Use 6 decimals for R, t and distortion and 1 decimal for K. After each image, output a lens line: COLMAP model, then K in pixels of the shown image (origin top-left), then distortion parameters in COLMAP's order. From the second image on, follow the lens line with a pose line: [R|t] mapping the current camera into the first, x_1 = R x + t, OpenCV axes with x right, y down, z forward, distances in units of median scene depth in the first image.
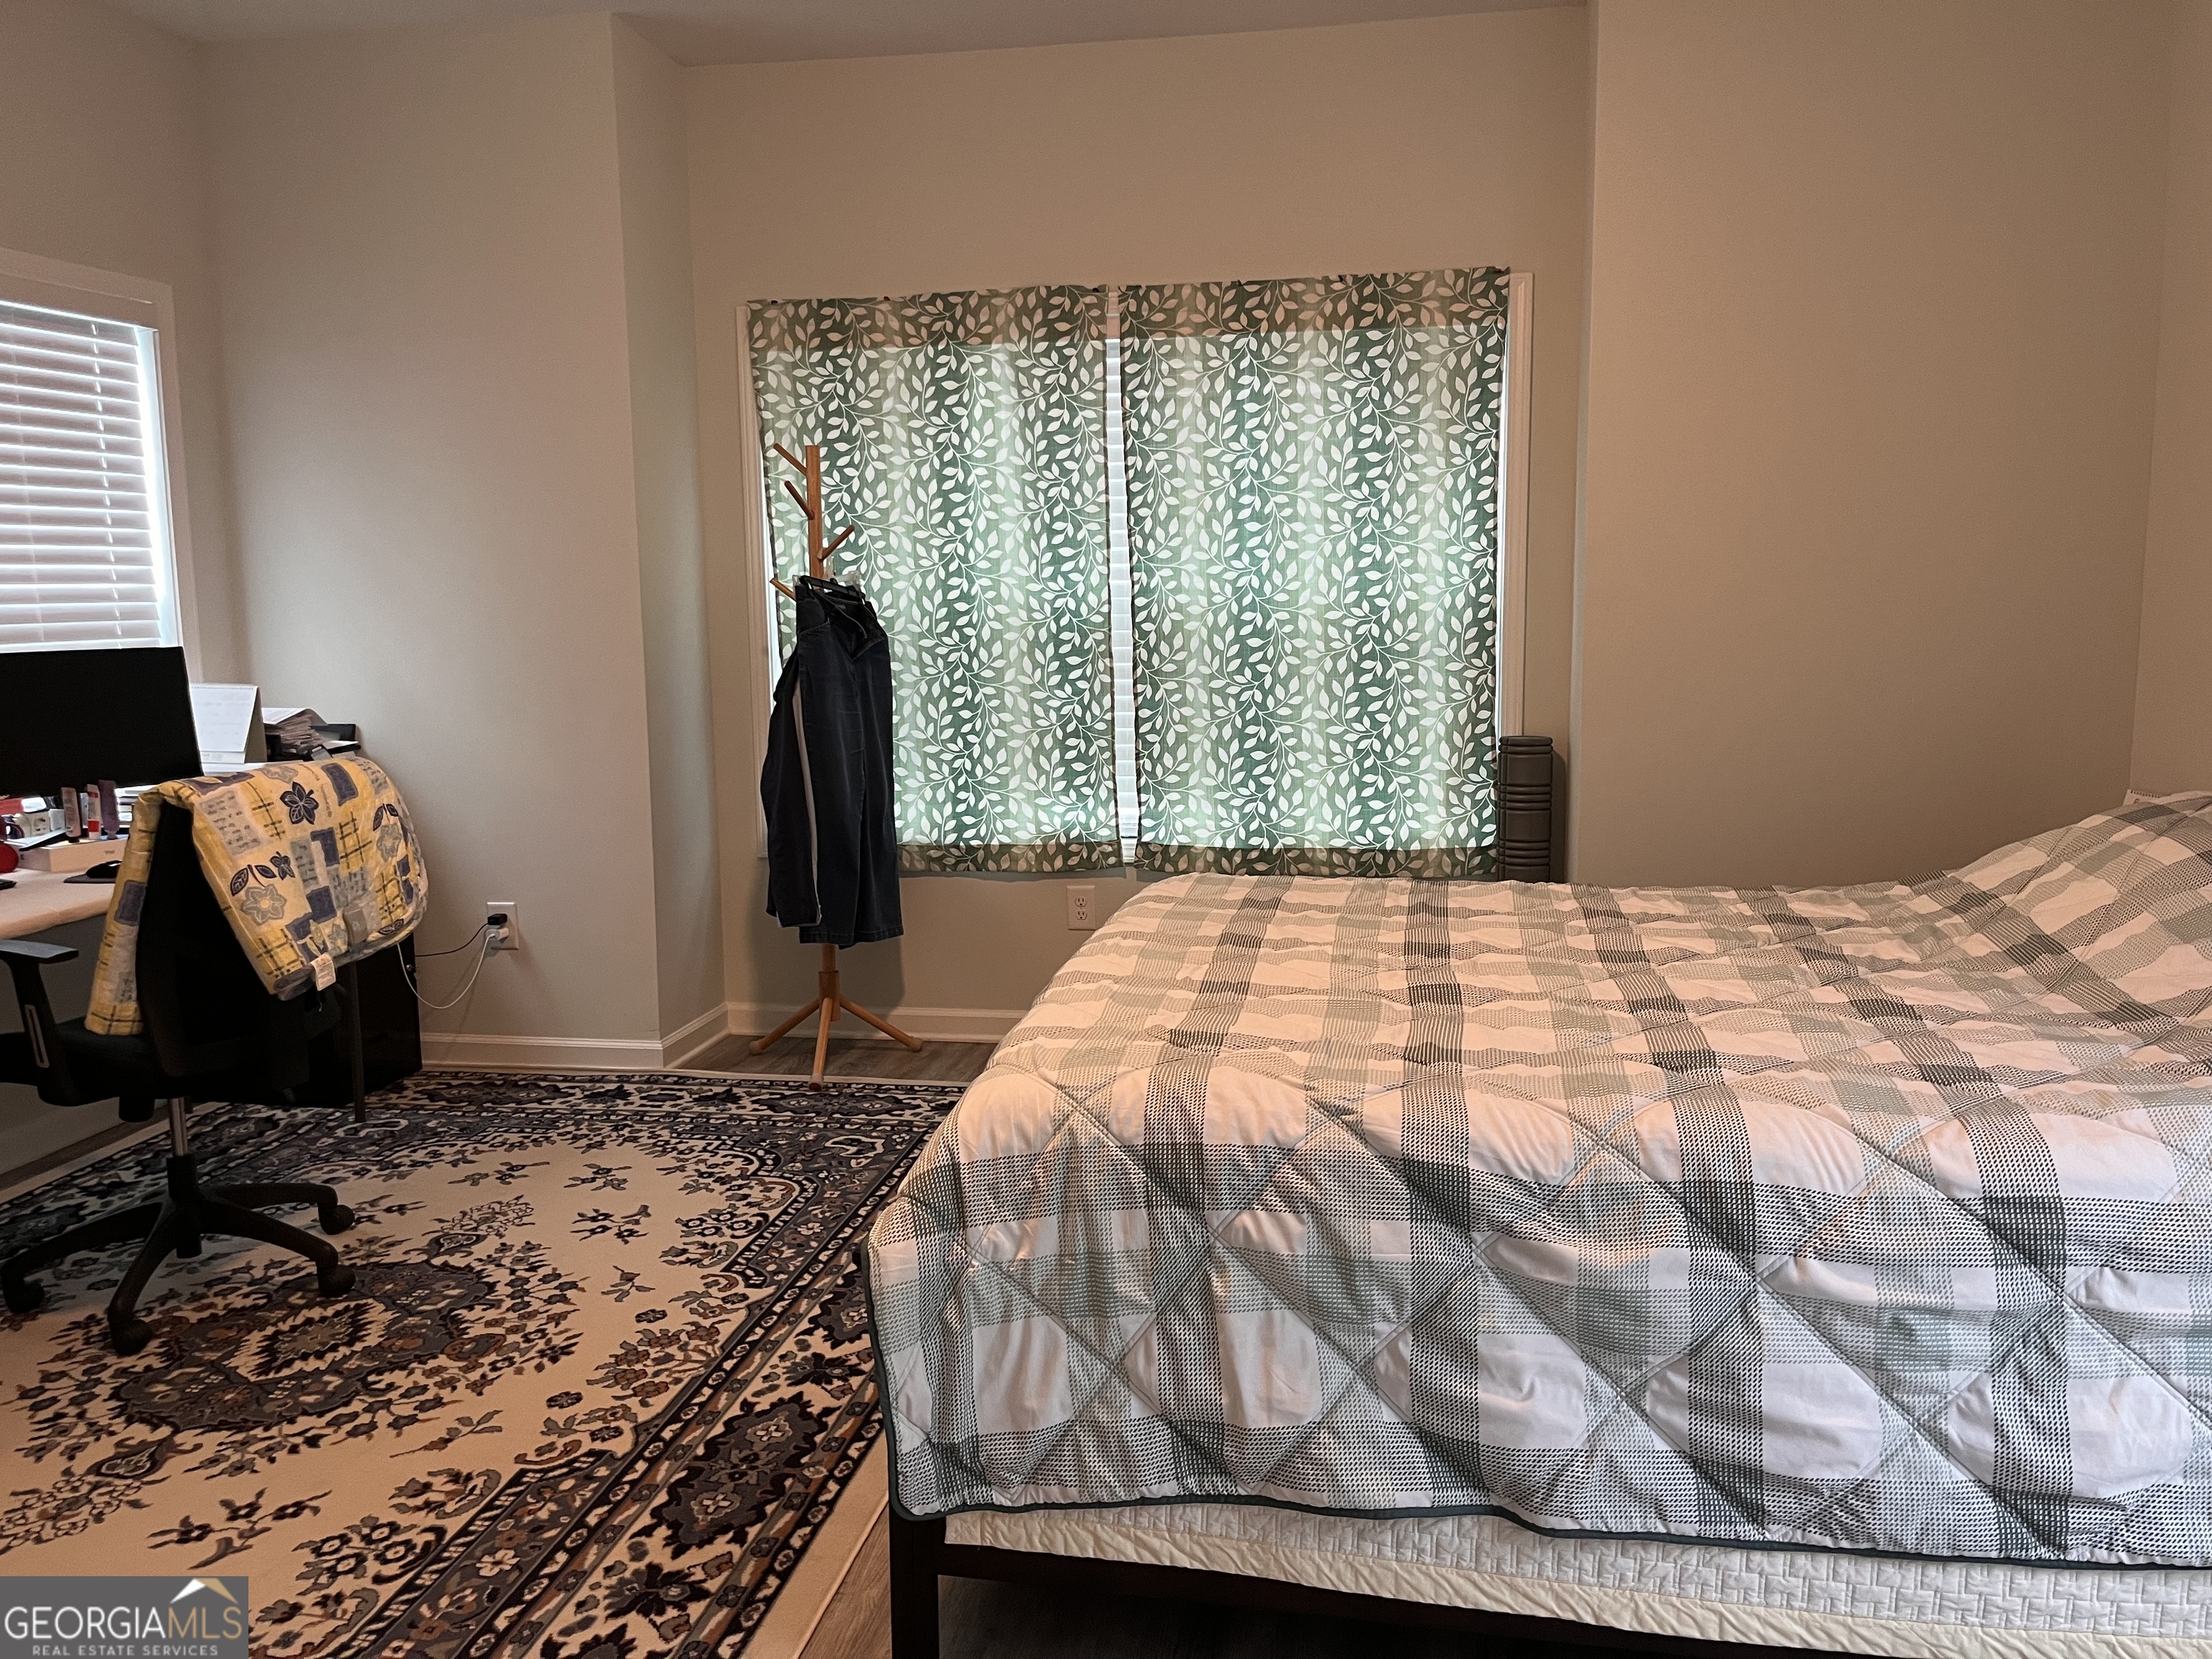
lens RADIAL K [[1683.0, 0, 1105.5], [0, 1683.0, 839.0], [0, 0, 1]] dist [0.074324, -0.088618]
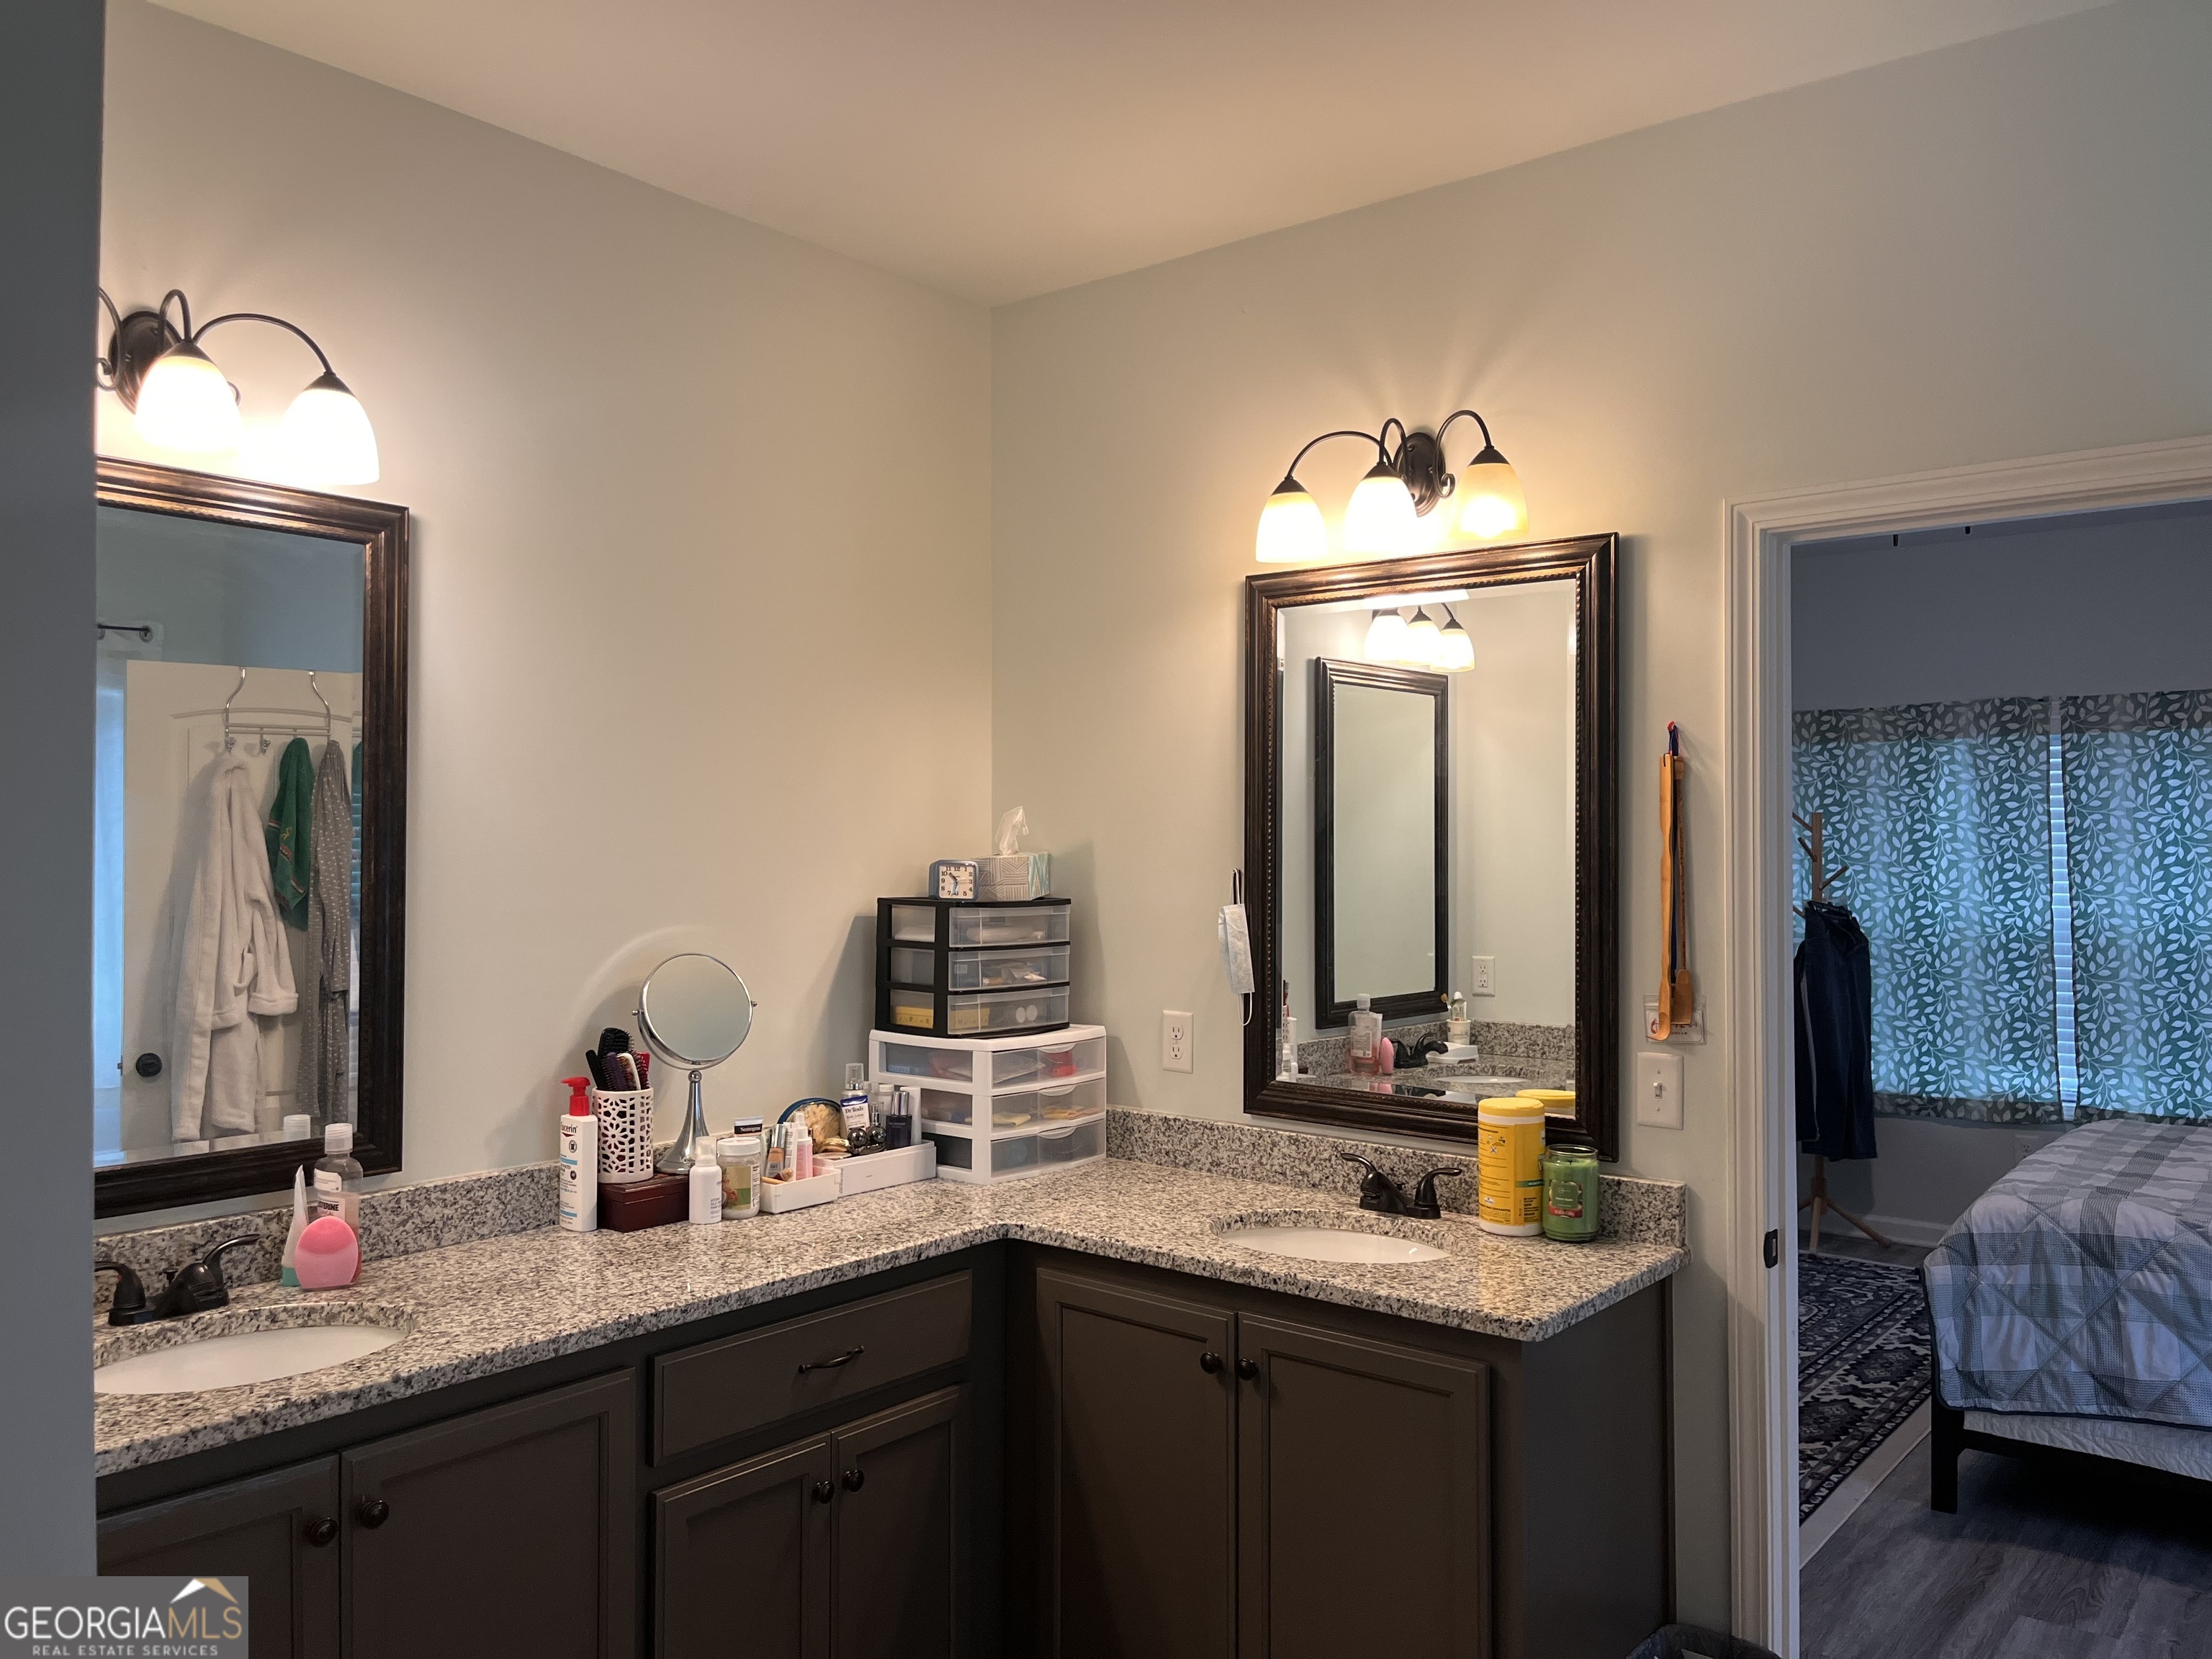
lens RADIAL K [[1639.6, 0, 1093.0], [0, 1639.6, 824.9], [0, 0, 1]] dist [0.122520, -0.167428]
pose [[0.871764, 0.002539, -0.489920, -0.009874], [-0.080908, 0.987003, -0.138851, 0.030626], [0.483200, 0.160684, 0.860639, -0.538808]]
